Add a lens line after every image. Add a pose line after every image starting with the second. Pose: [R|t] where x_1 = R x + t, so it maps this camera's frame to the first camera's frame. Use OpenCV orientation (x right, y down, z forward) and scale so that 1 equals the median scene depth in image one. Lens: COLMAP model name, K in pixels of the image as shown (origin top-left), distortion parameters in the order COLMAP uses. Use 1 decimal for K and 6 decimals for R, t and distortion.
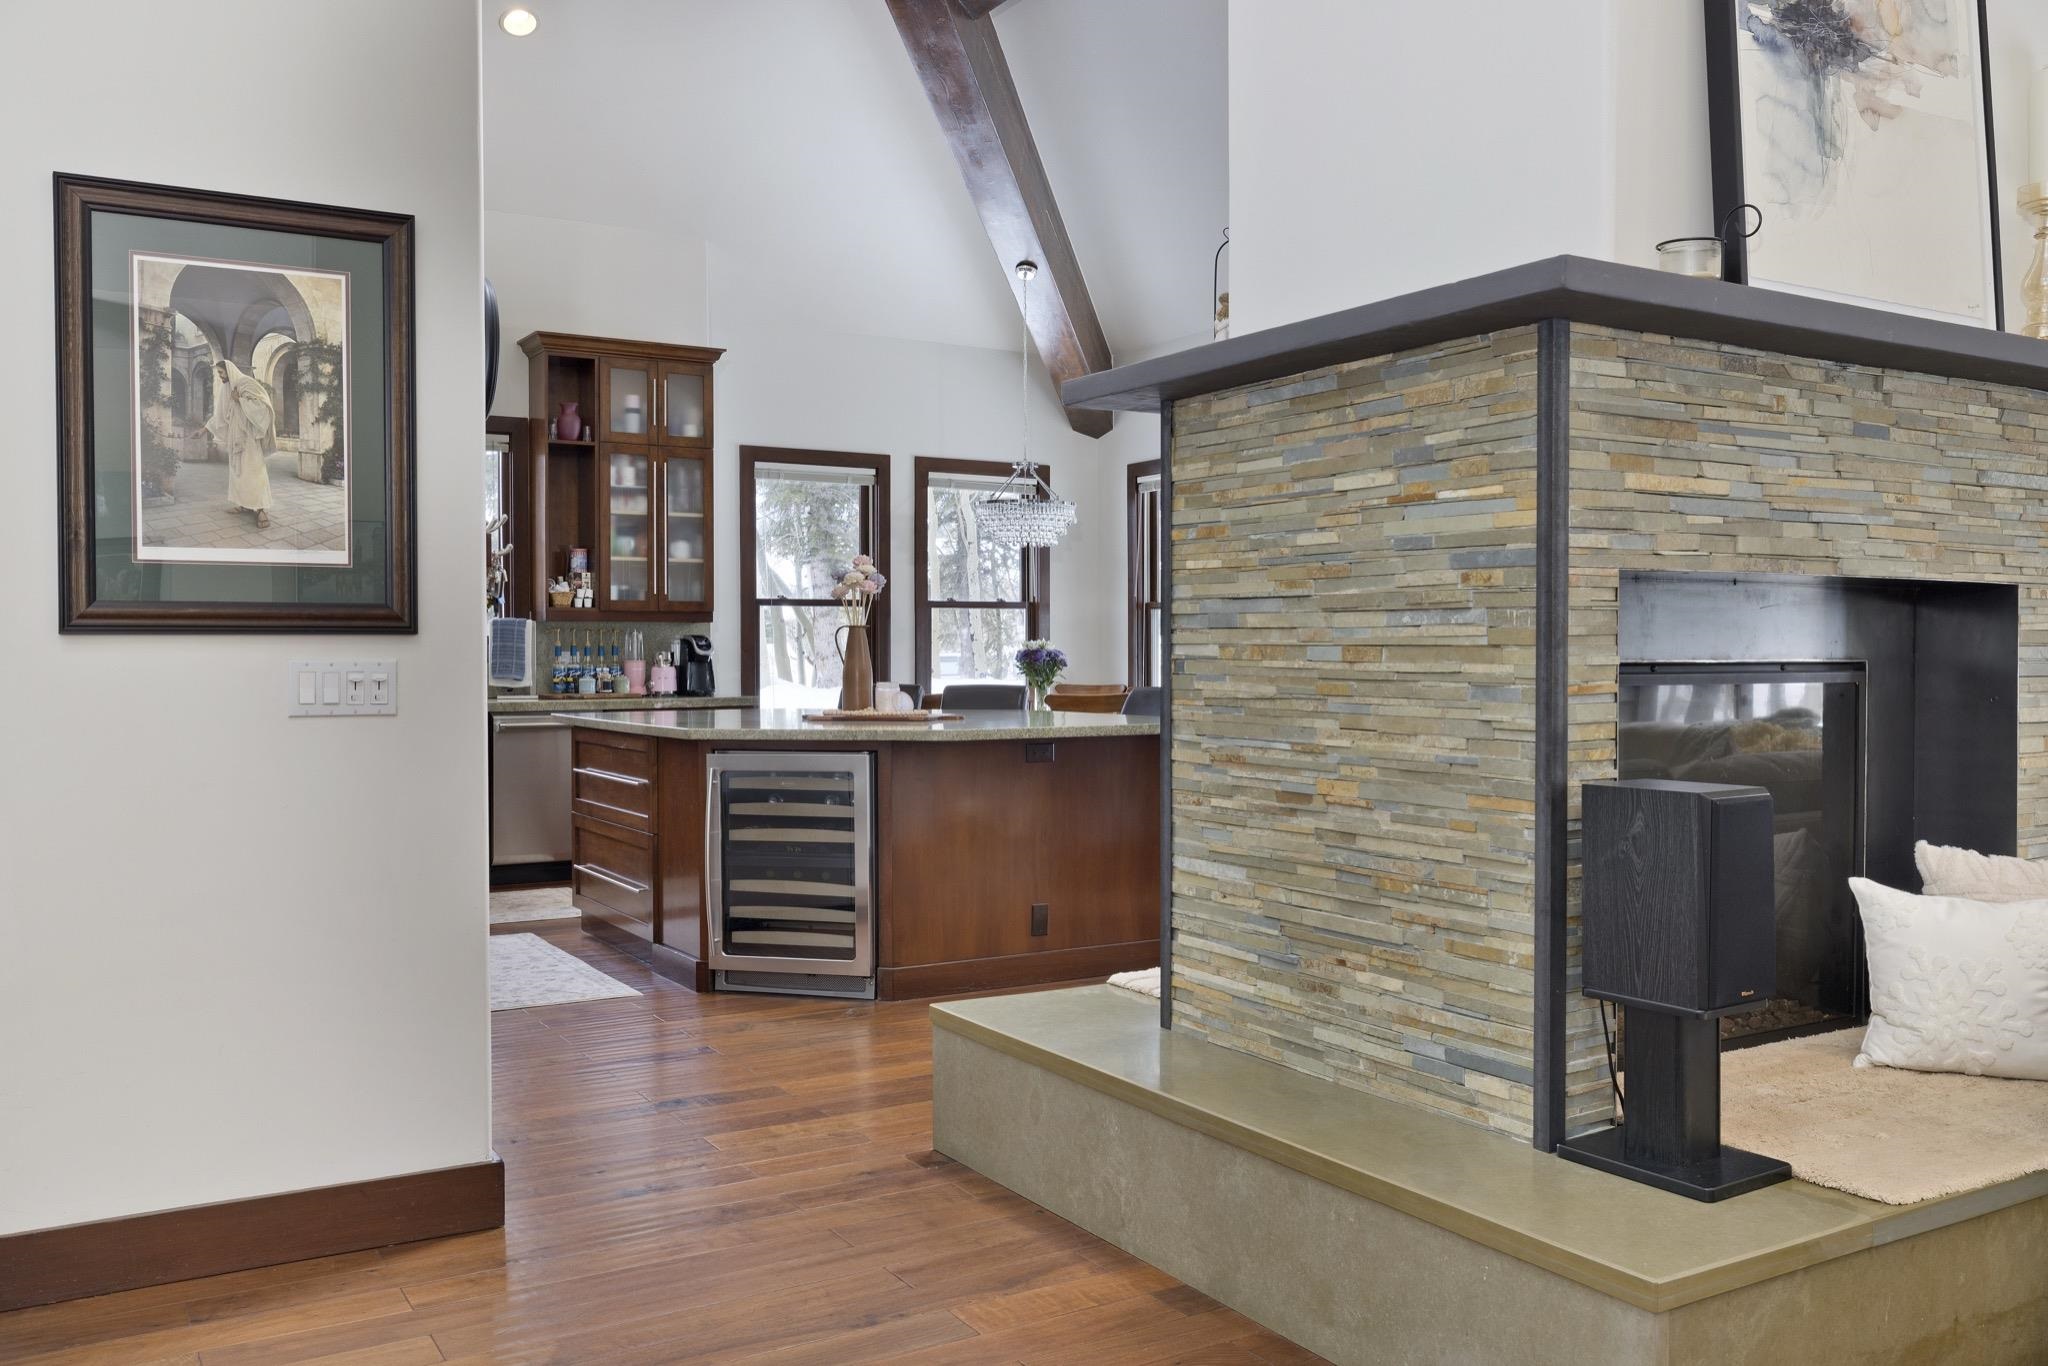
lens RADIAL K [[1666.9, 0, 1021.3], [0, 1666.9, 670.8], [0, 0, 1]] dist [0.006935, -0.012127]
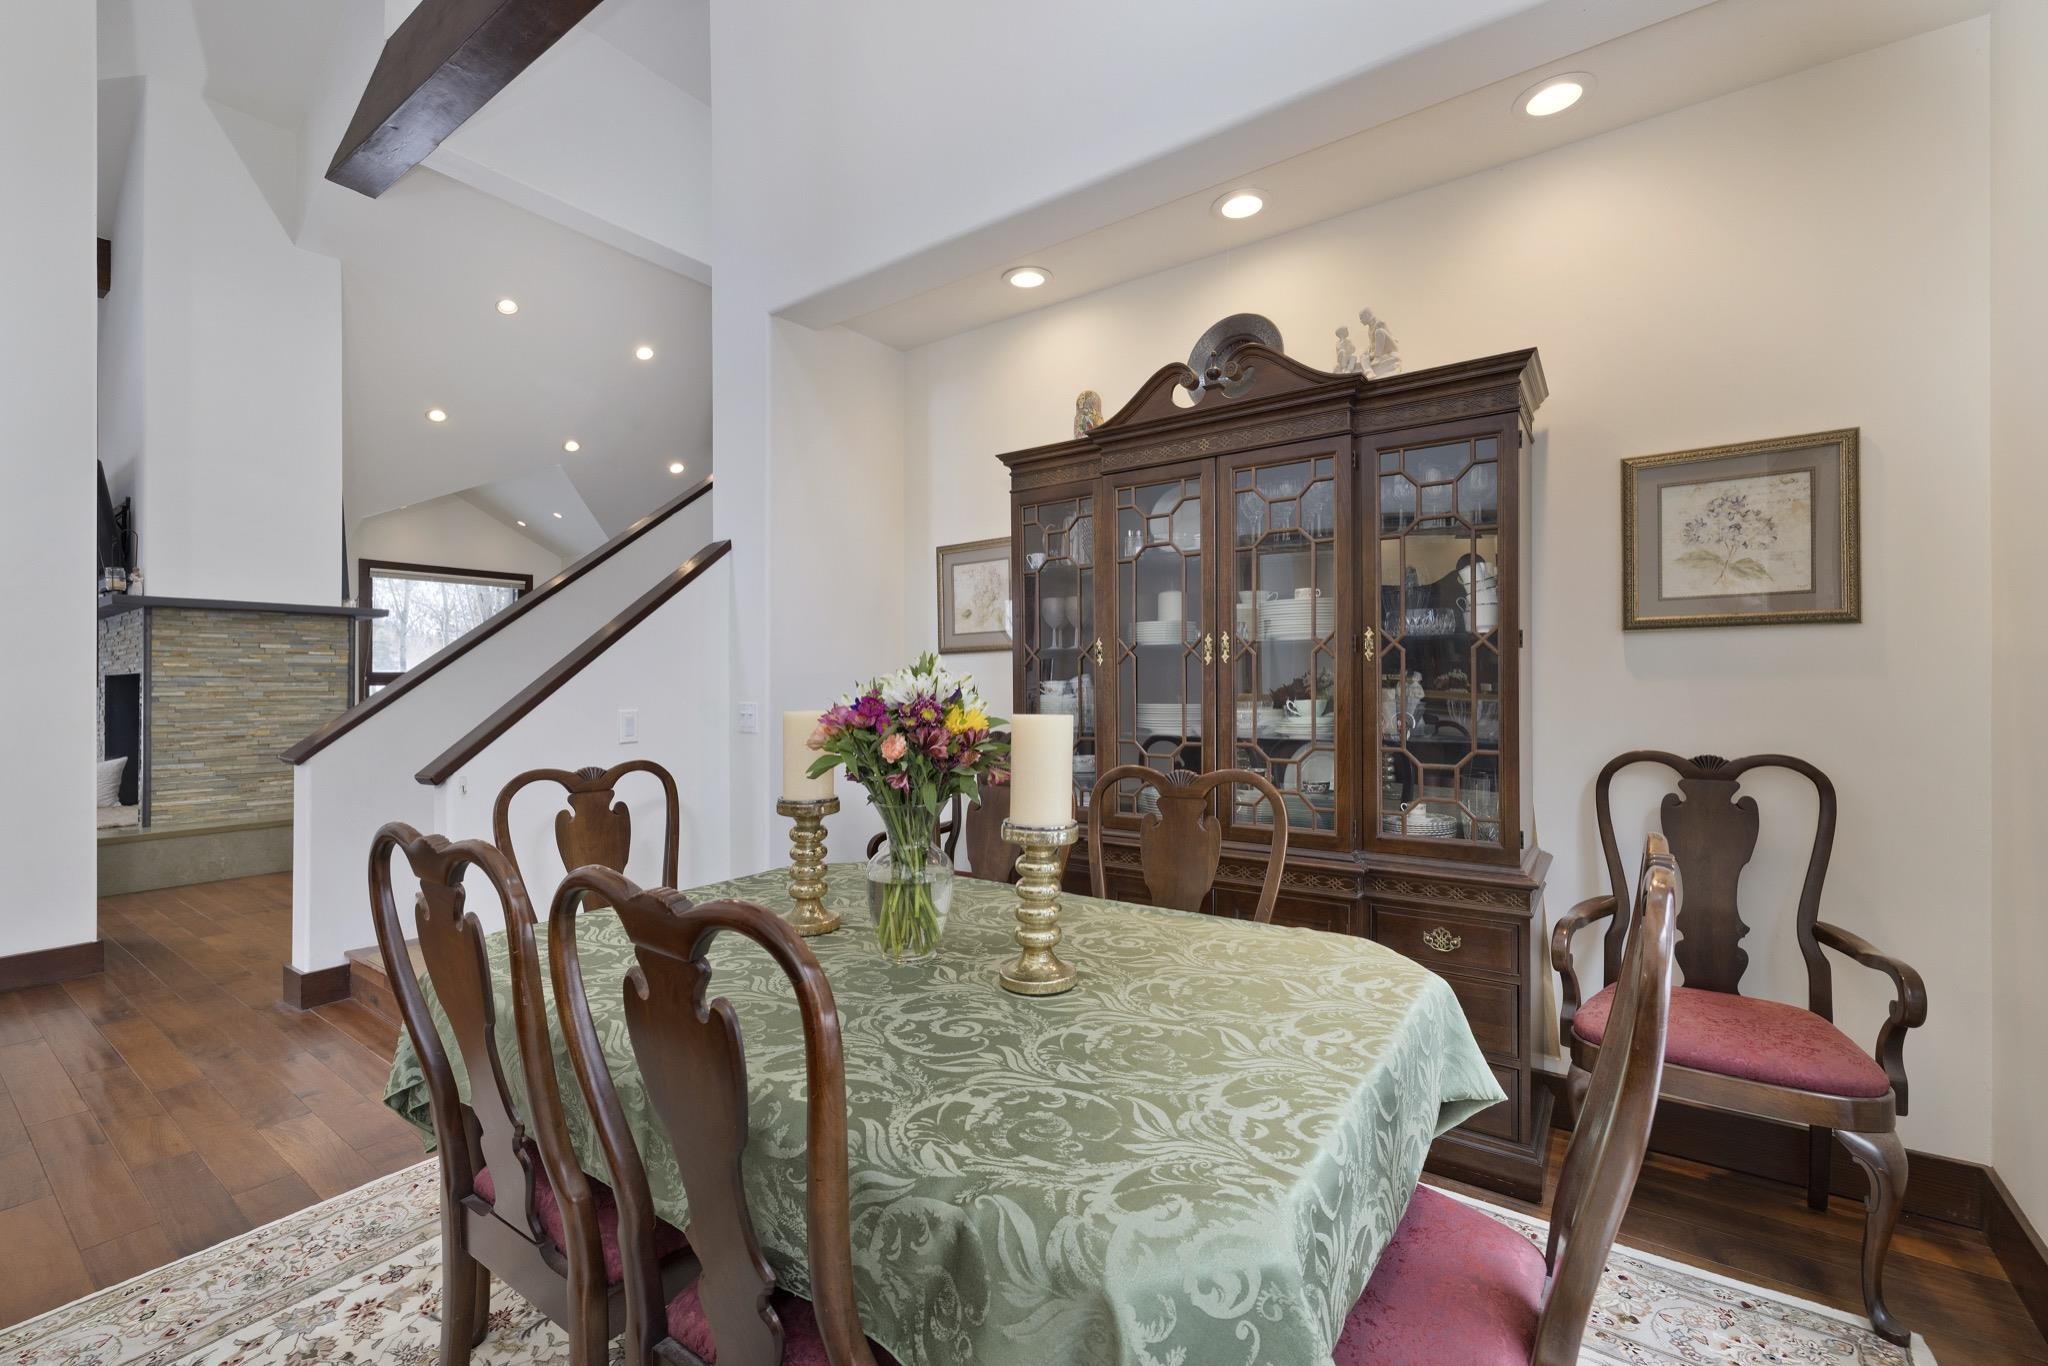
lens RADIAL K [[882.0, 0, 1026.2], [0, 882.0, 680.6], [0, 0, 1]] dist [0.000636, -0.000337]
pose [[-0.398799, 0.007595, 0.917007, -1.992283], [0.019154, 0.999817, 0.000049, -0.006537], [-0.916838, 0.017584, -0.398871, 0.238248]]
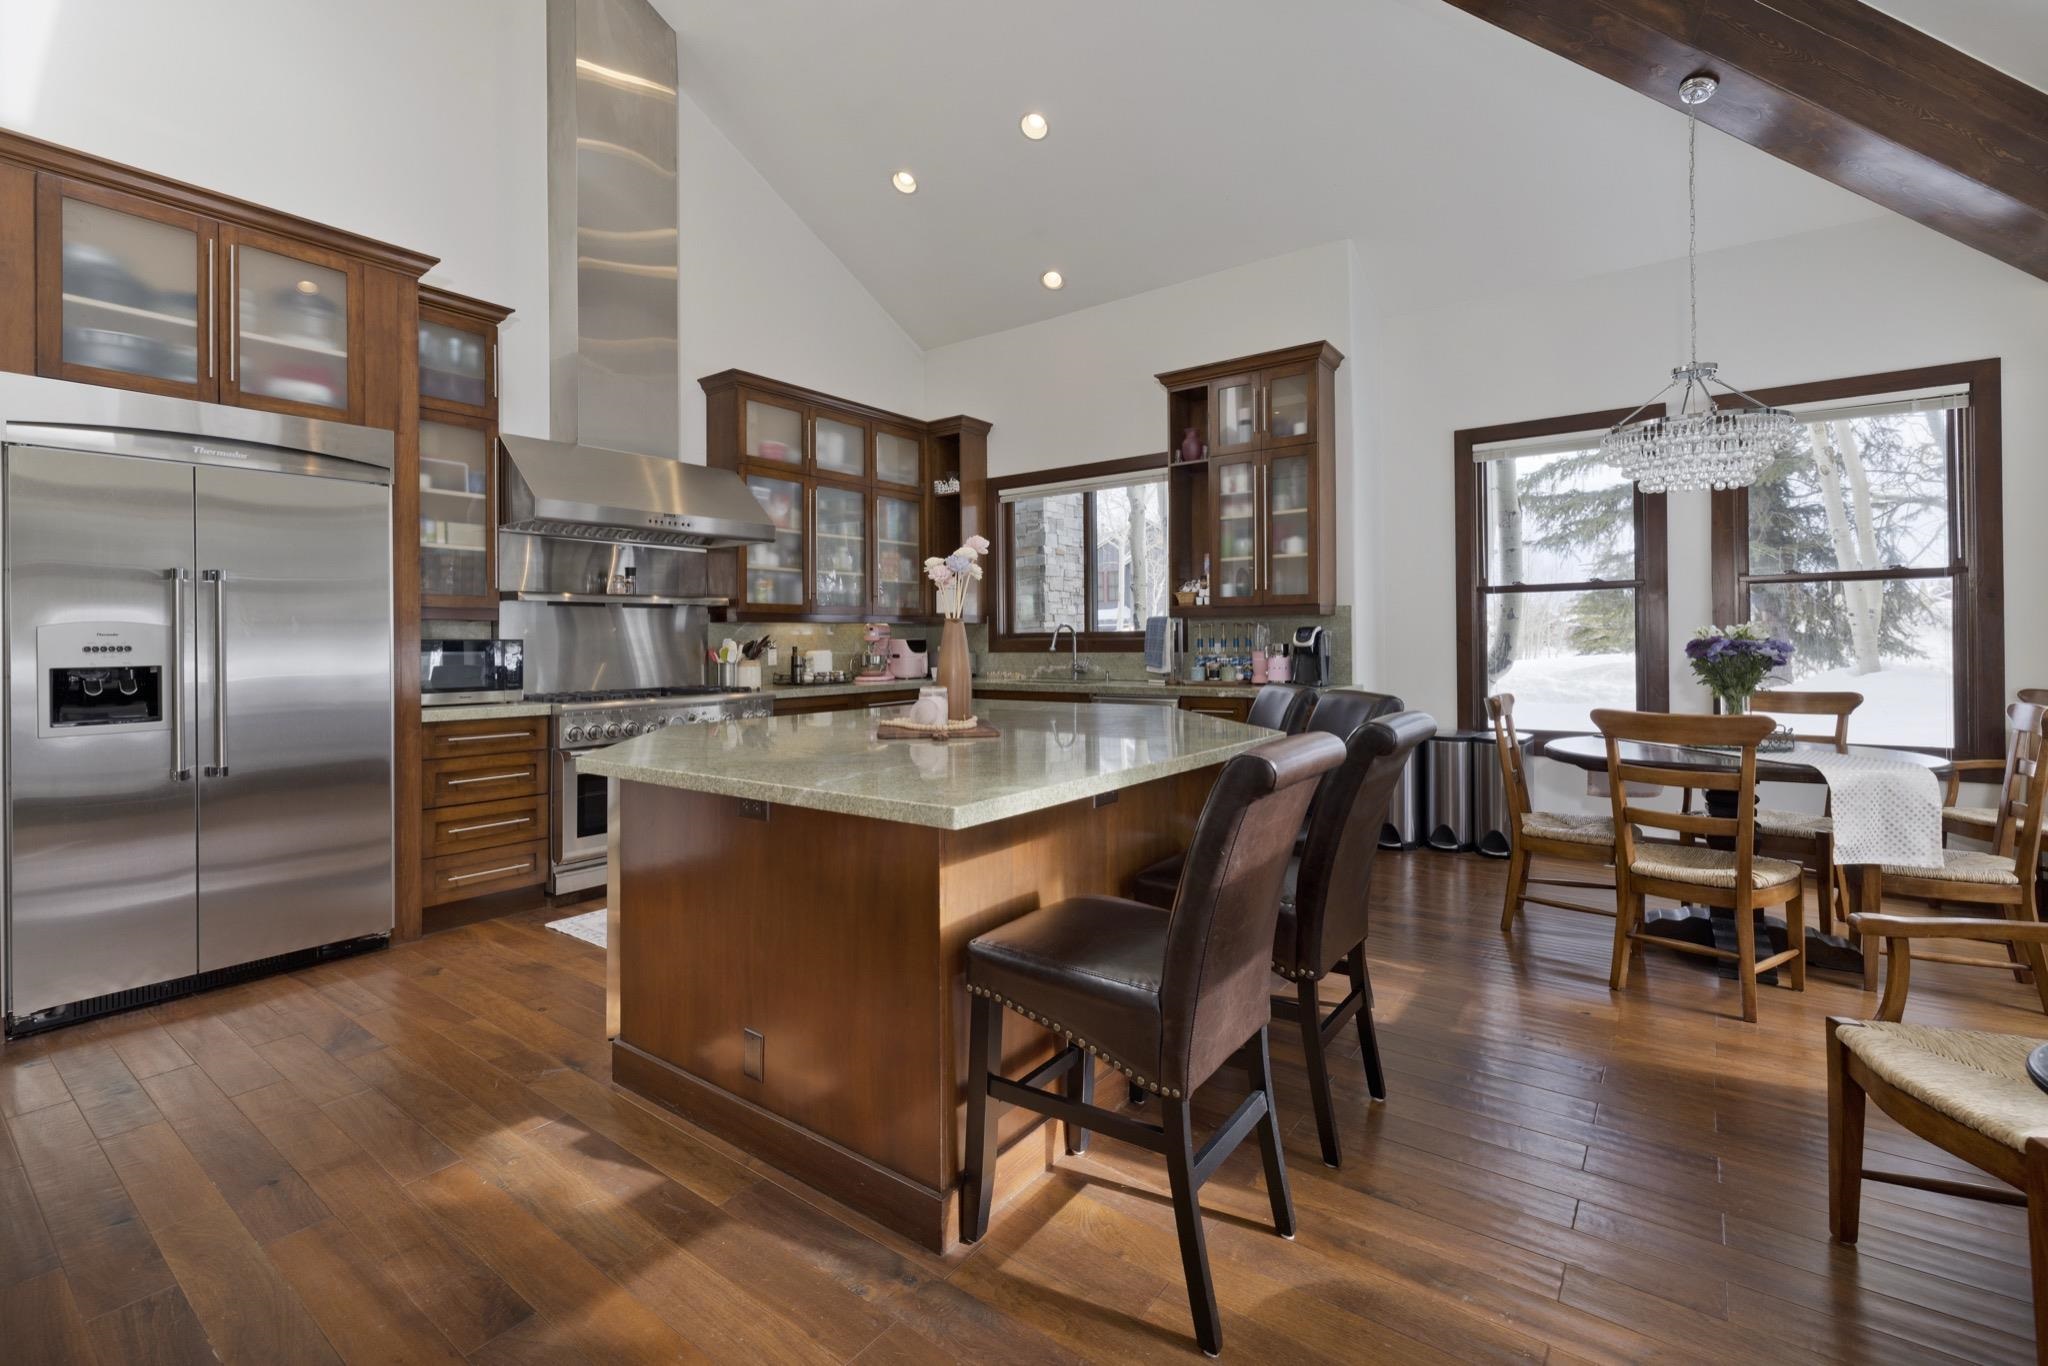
lens RADIAL K [[882.0, 0, 999.2], [0, 882.0, 646.2], [0, 0, 1]] dist [0.000636, -0.000337]
pose [[0.369900, 0.001135, -0.929071, 0.617172], [-0.006636, 0.999977, -0.001420, -0.019576], [0.929048, 0.006691, 0.369899, 1.615841]]
